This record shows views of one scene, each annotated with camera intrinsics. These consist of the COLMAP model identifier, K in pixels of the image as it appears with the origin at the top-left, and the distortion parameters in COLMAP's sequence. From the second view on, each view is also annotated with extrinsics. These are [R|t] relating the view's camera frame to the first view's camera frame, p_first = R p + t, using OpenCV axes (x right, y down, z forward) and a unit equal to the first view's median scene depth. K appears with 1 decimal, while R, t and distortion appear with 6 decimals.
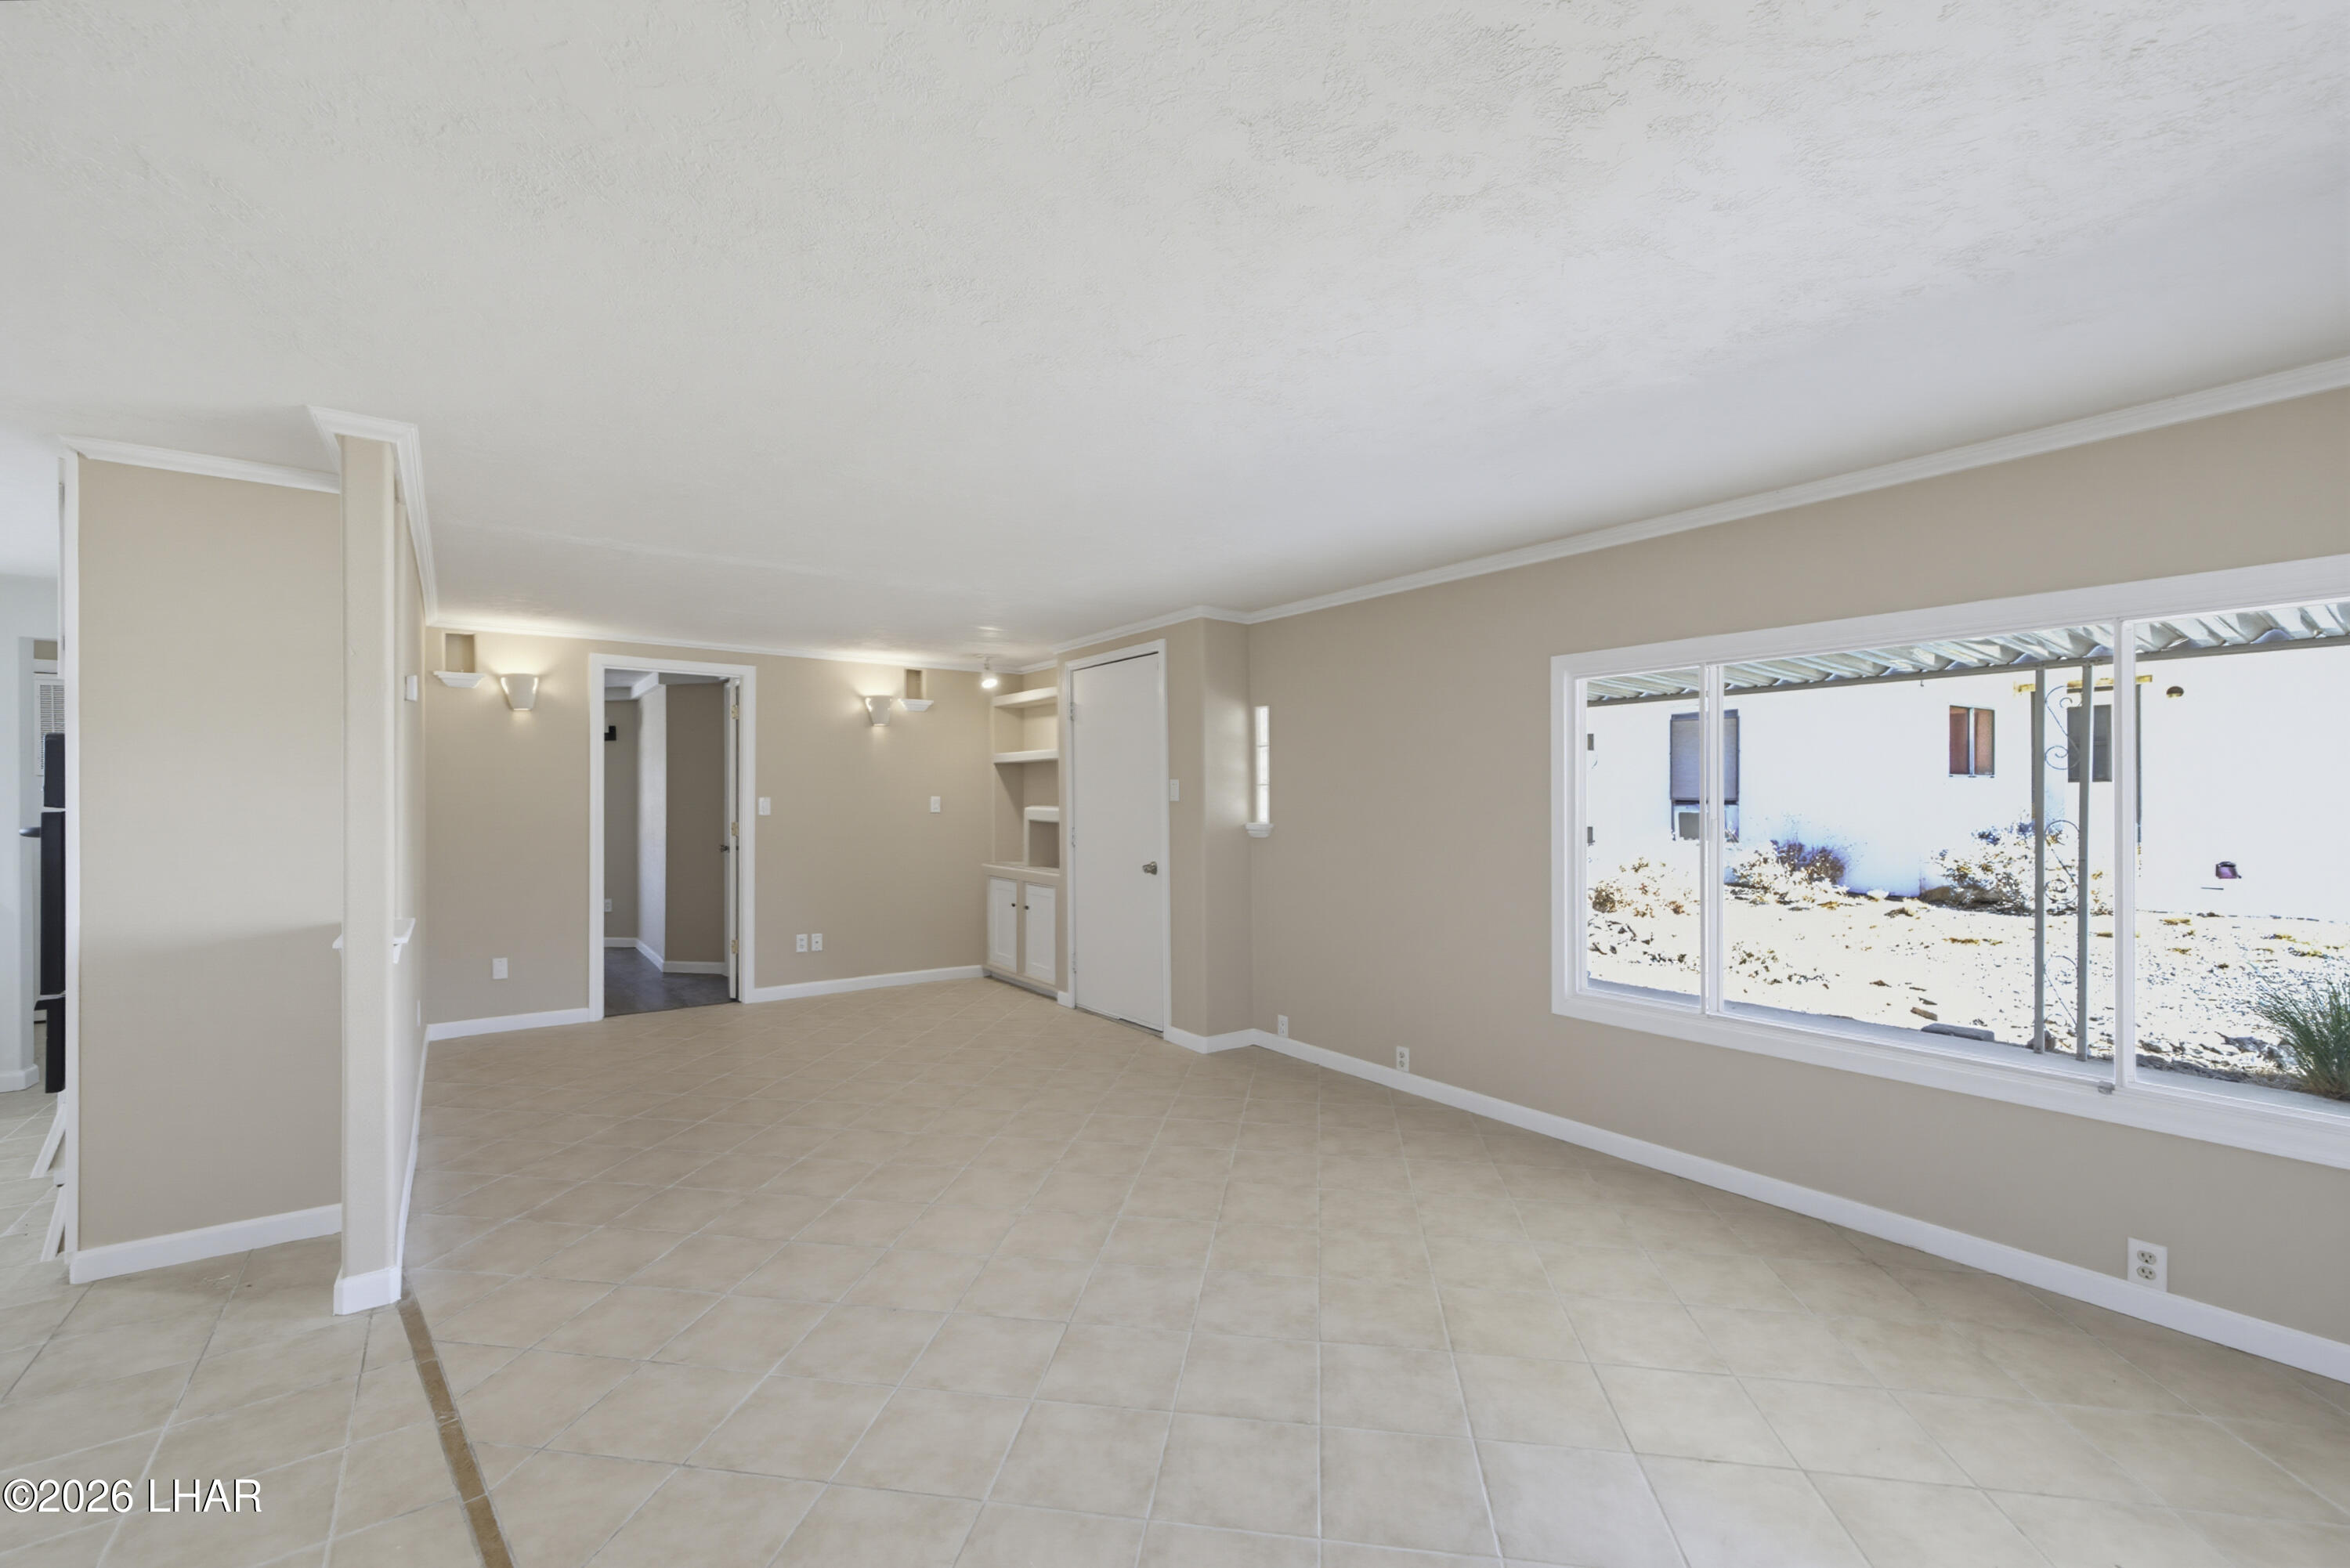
lens RADIAL K [[976.0, 0, 1170.3], [0, 976.0, 797.0], [0, 0, 1]] dist [0.002235, 0.000780]
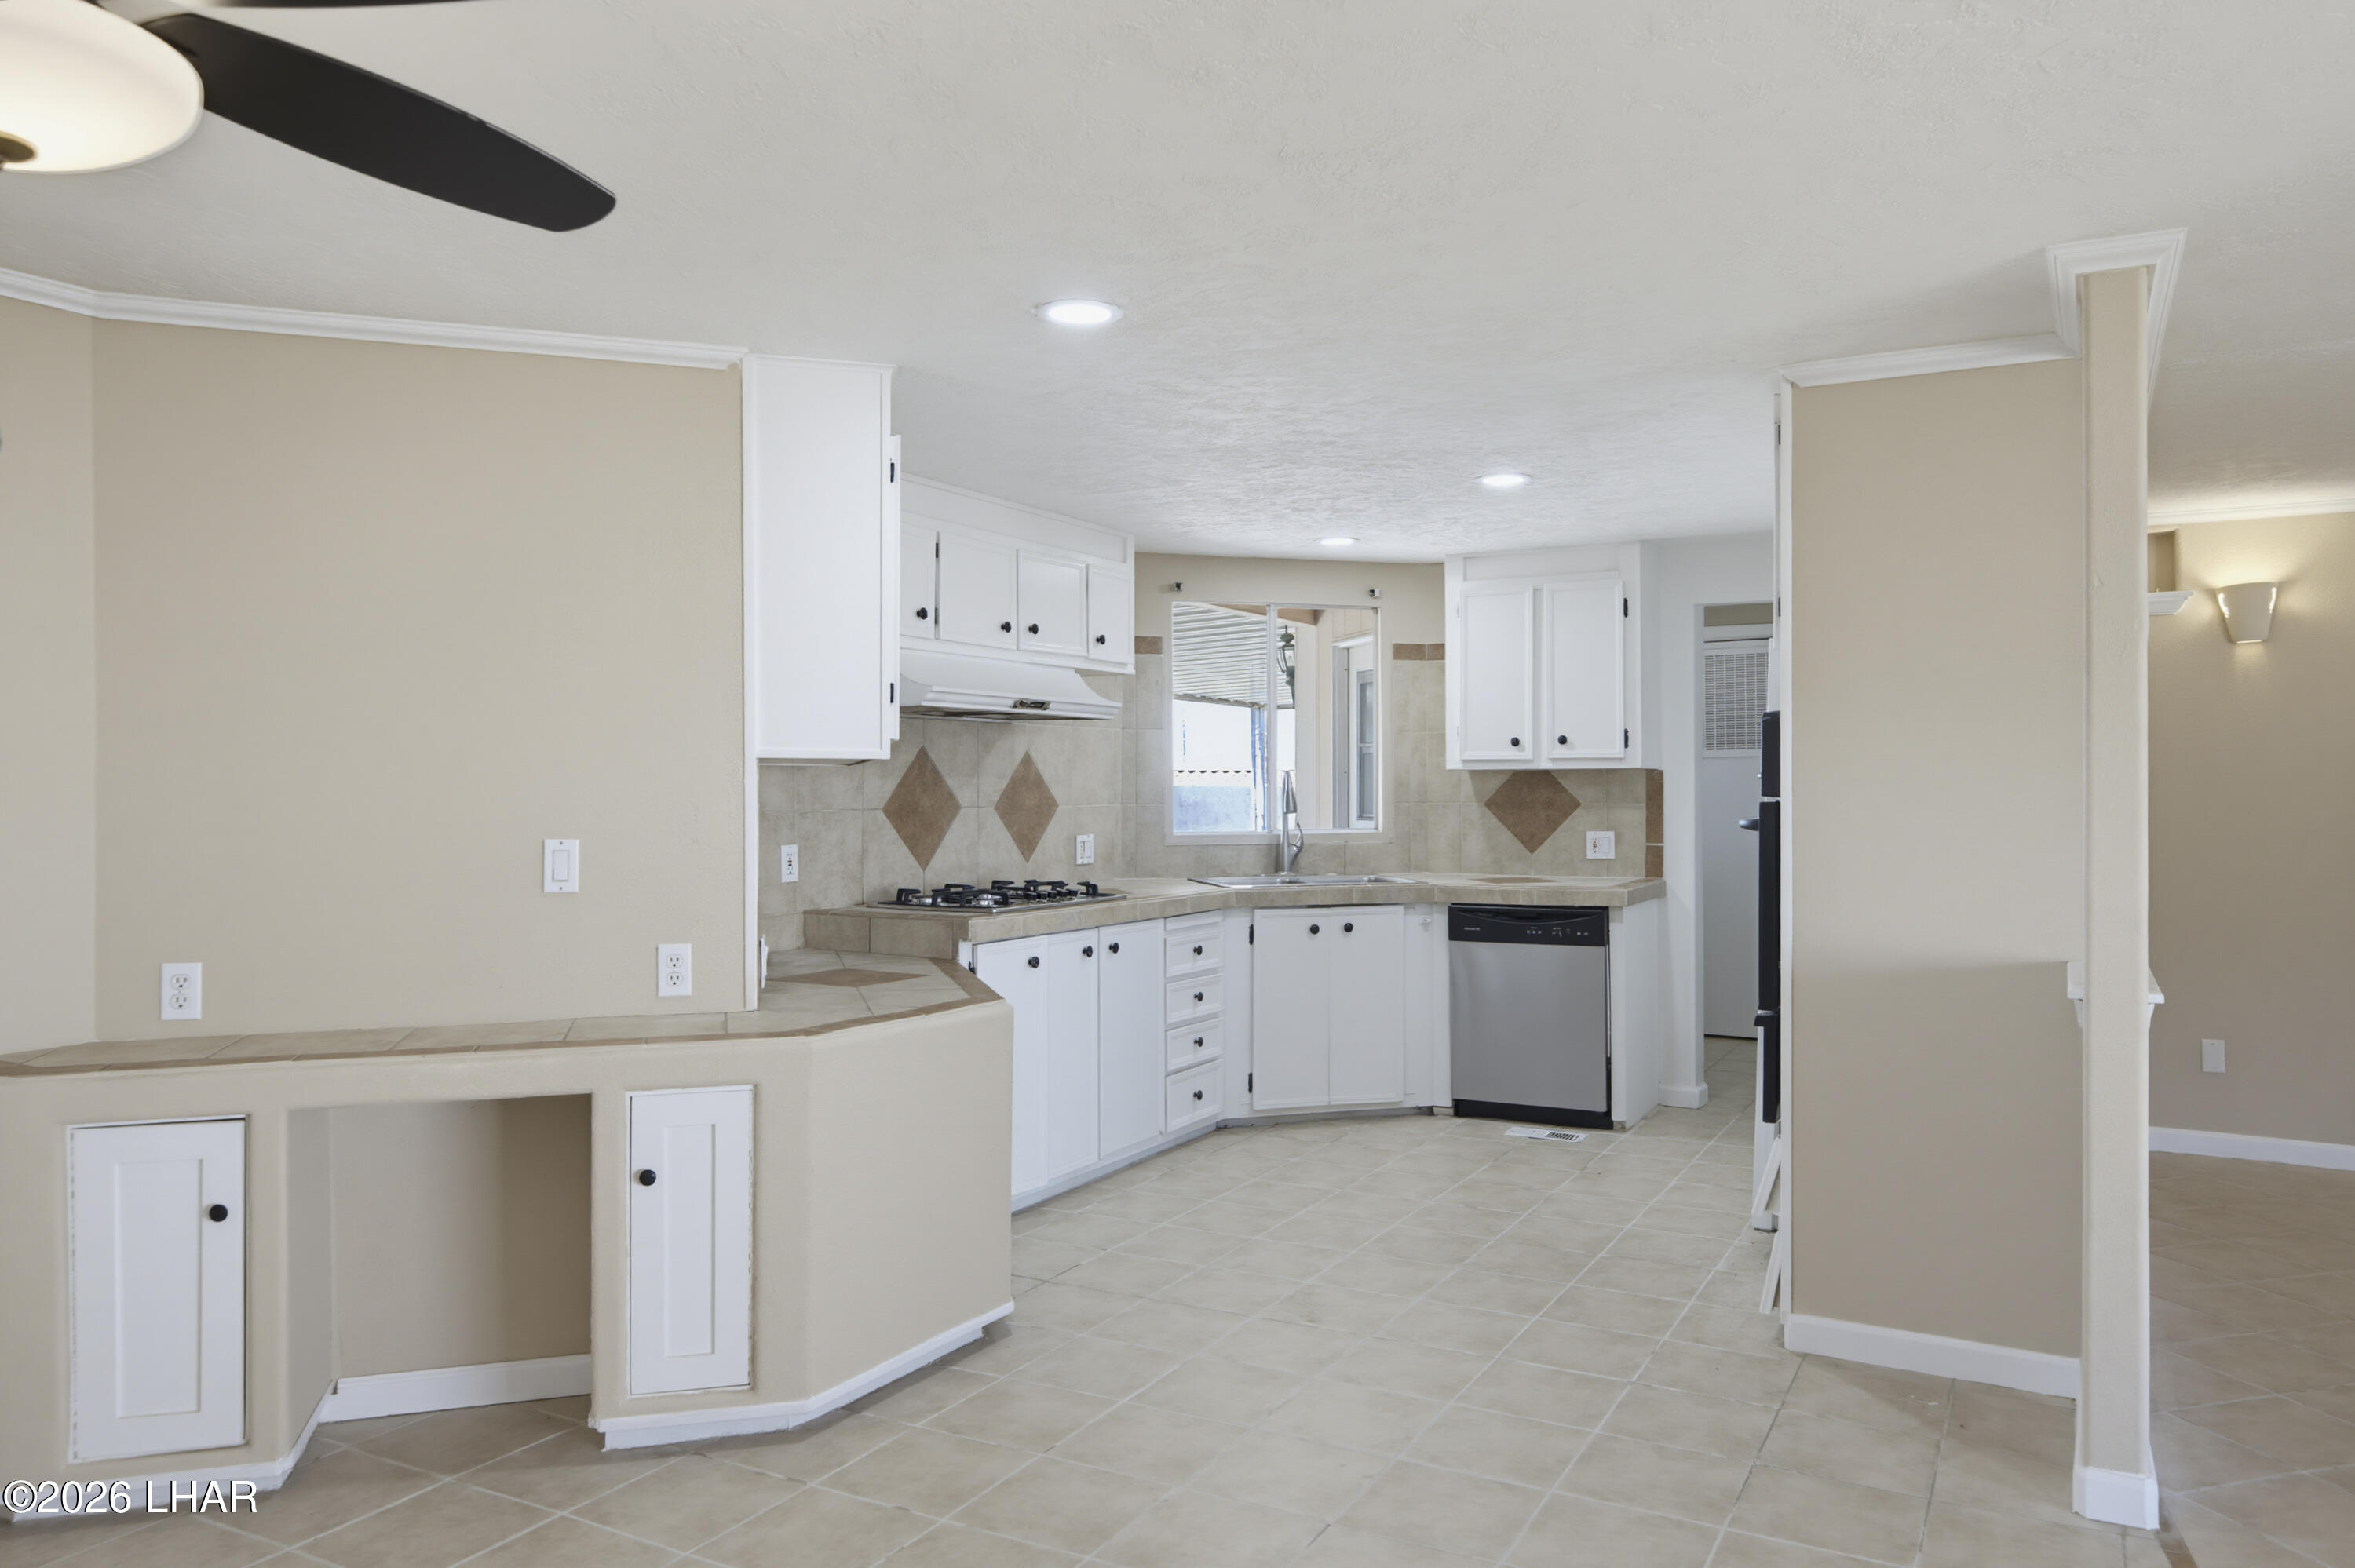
lens RADIAL K [[1609.8, 0, 1208.3], [0, 1609.8, 787.0], [0, 0, 1]] dist [0.013149, -0.002762]
pose [[0.437244, 0.004559, -0.899332, -0.035624], [-0.000516, 0.999988, 0.004818, -0.002264], [0.899343, -0.001643, 0.437241, -0.040810]]
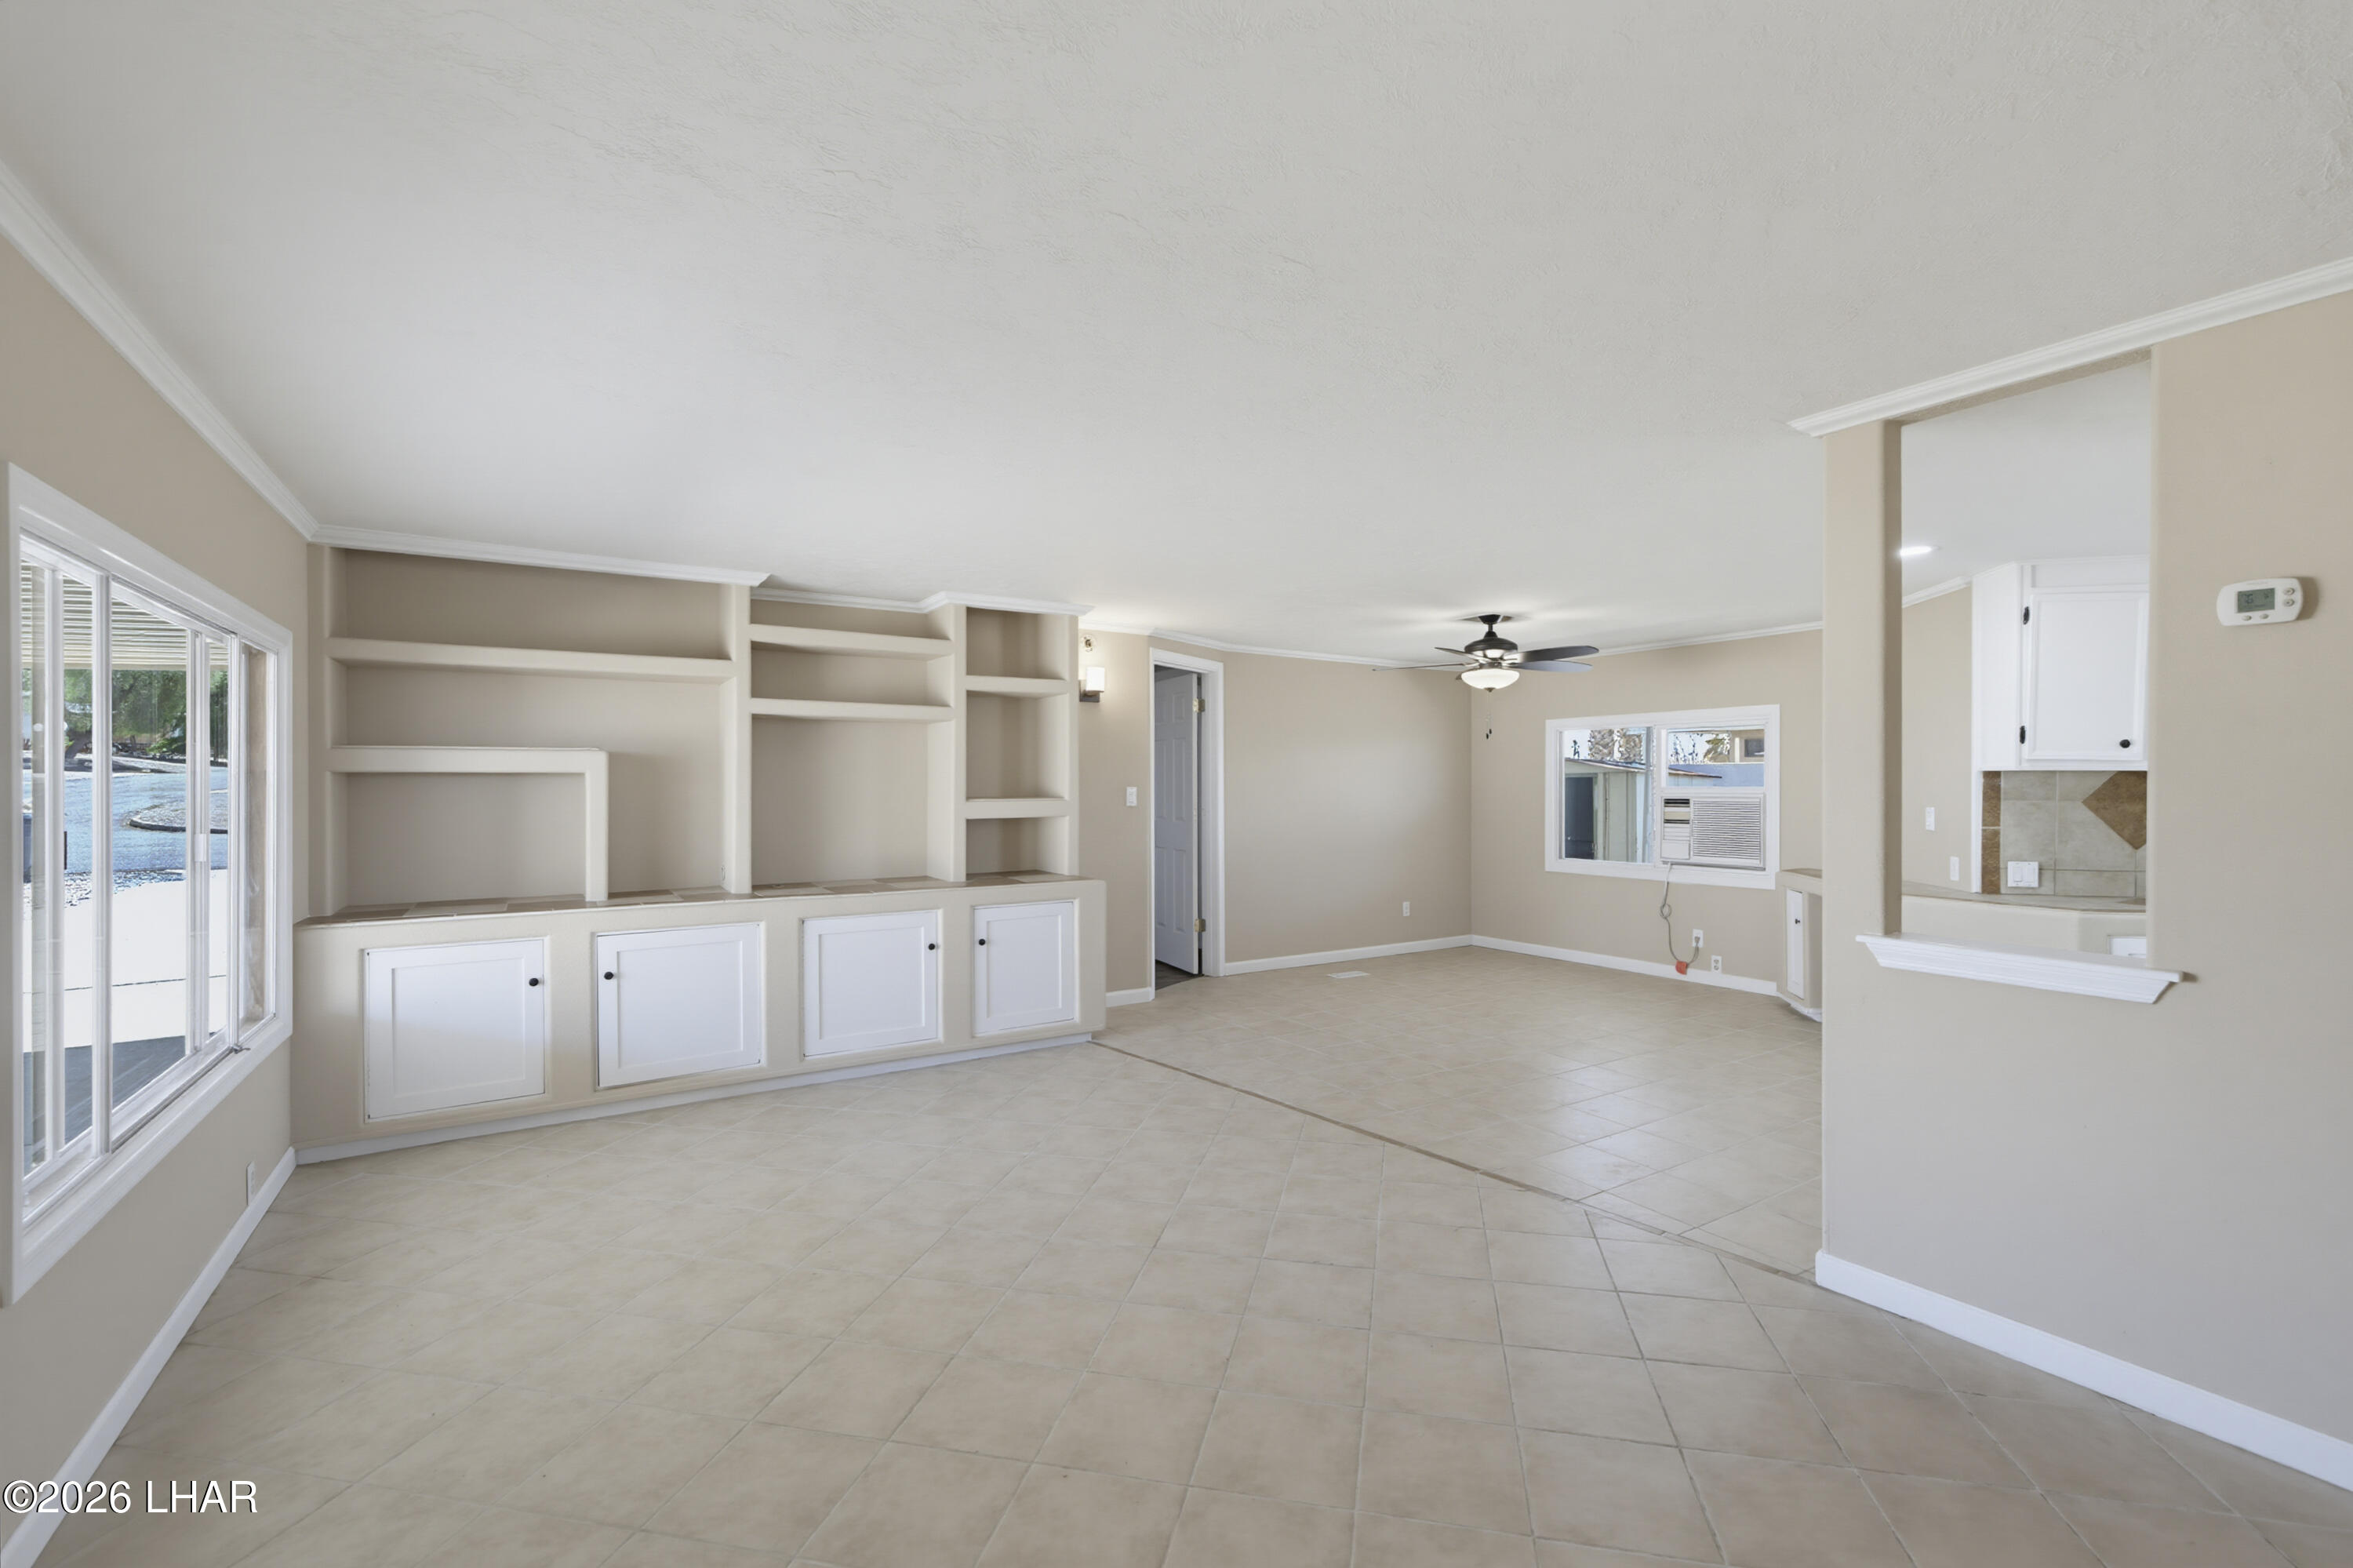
lens RADIAL K [[1009.1, 0, 1198.4], [0, 1009.1, 784.7], [0, 0, 1]] dist [0.002613, 0.000717]
pose [[-0.998532, 0.002935, 0.054084, -0.107539], [0.002958, 0.999996, 0.000342, -0.001338], [-0.054082, 0.000501, -0.998536, 1.058207]]
